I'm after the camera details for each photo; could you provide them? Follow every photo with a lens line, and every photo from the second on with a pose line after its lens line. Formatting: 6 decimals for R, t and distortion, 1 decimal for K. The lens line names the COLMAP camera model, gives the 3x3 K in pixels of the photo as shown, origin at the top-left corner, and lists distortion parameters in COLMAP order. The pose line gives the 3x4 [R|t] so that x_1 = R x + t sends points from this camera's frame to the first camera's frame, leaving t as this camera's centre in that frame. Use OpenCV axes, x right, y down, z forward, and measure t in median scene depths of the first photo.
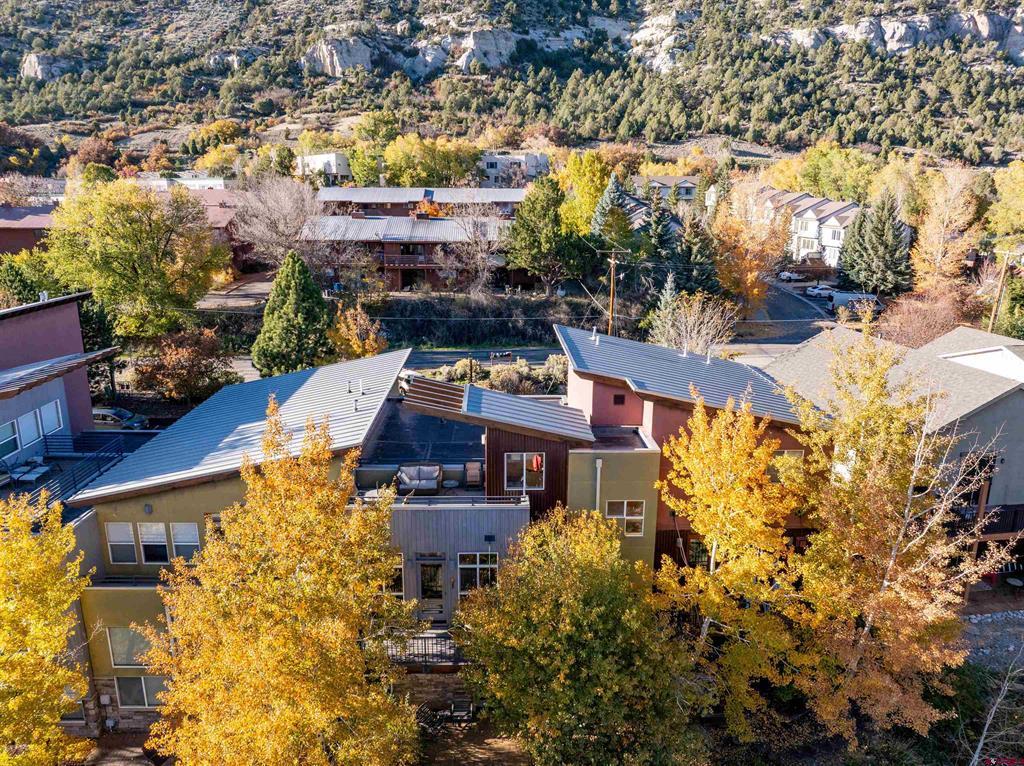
lens RADIAL K [[729.1, 0, 510.5], [0, 729.1, 379.9], [0, 0, 1]] dist [-0.090739, 0.064978]
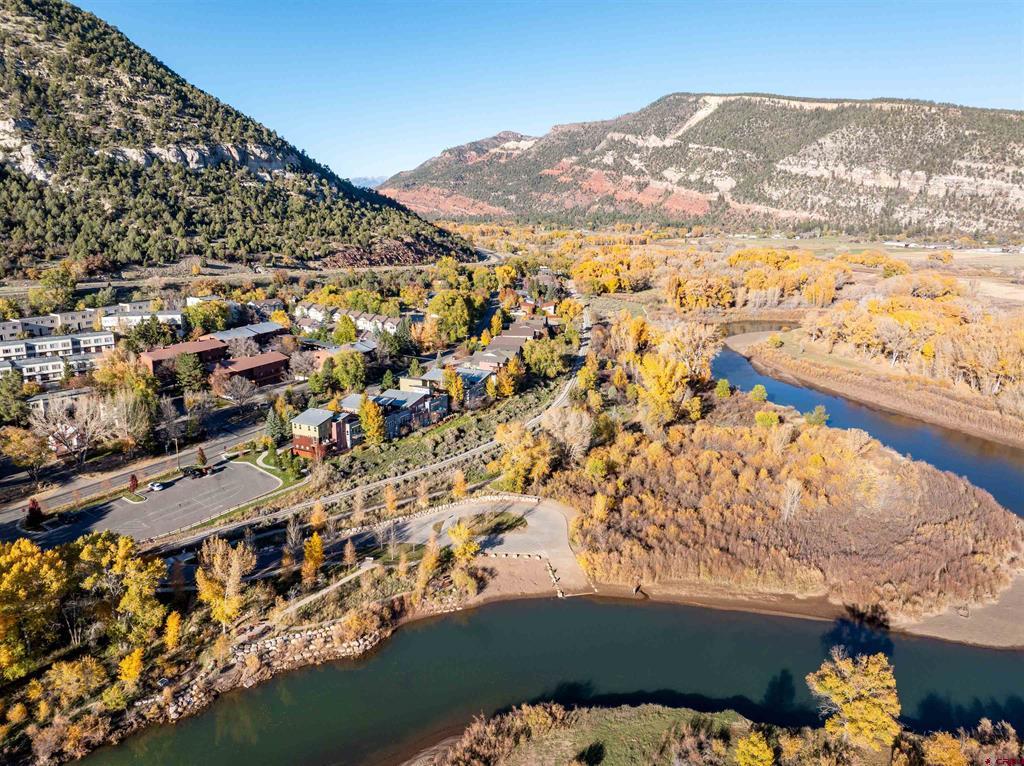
lens RADIAL K [[721.1, 0, 515.3], [0, 721.1, 384.4], [0, 0, 1]] dist [-0.040359, 0.003575]
pose [[0.453193, -0.209515, 0.866440, -0.576779], [0.212654, 0.969334, 0.123167, -0.061010], [-0.865676, 0.128433, 0.483850, -0.277698]]
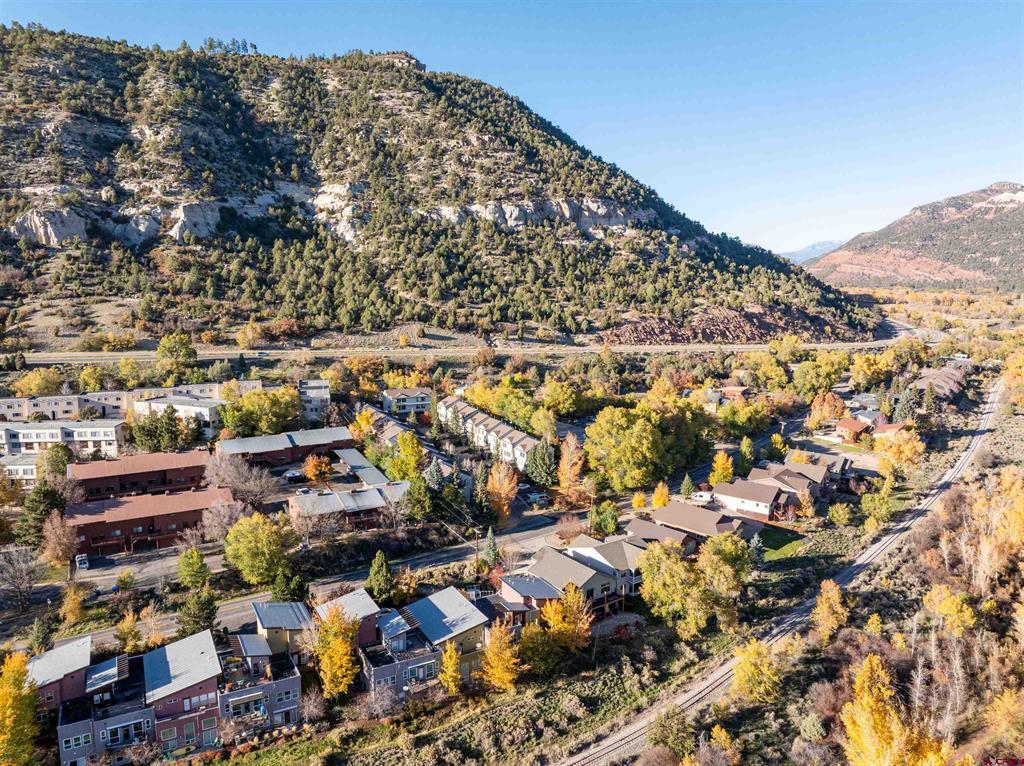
lens RADIAL K [[721.1, 0, 515.3], [0, 721.1, 384.4], [0, 0, 1]] dist [-0.040359, 0.003575]
pose [[0.883177, -0.072226, 0.463445, -0.131520], [0.113983, 0.991503, -0.062693, -0.070473], [-0.454979, 0.108194, 0.883905, -0.218524]]
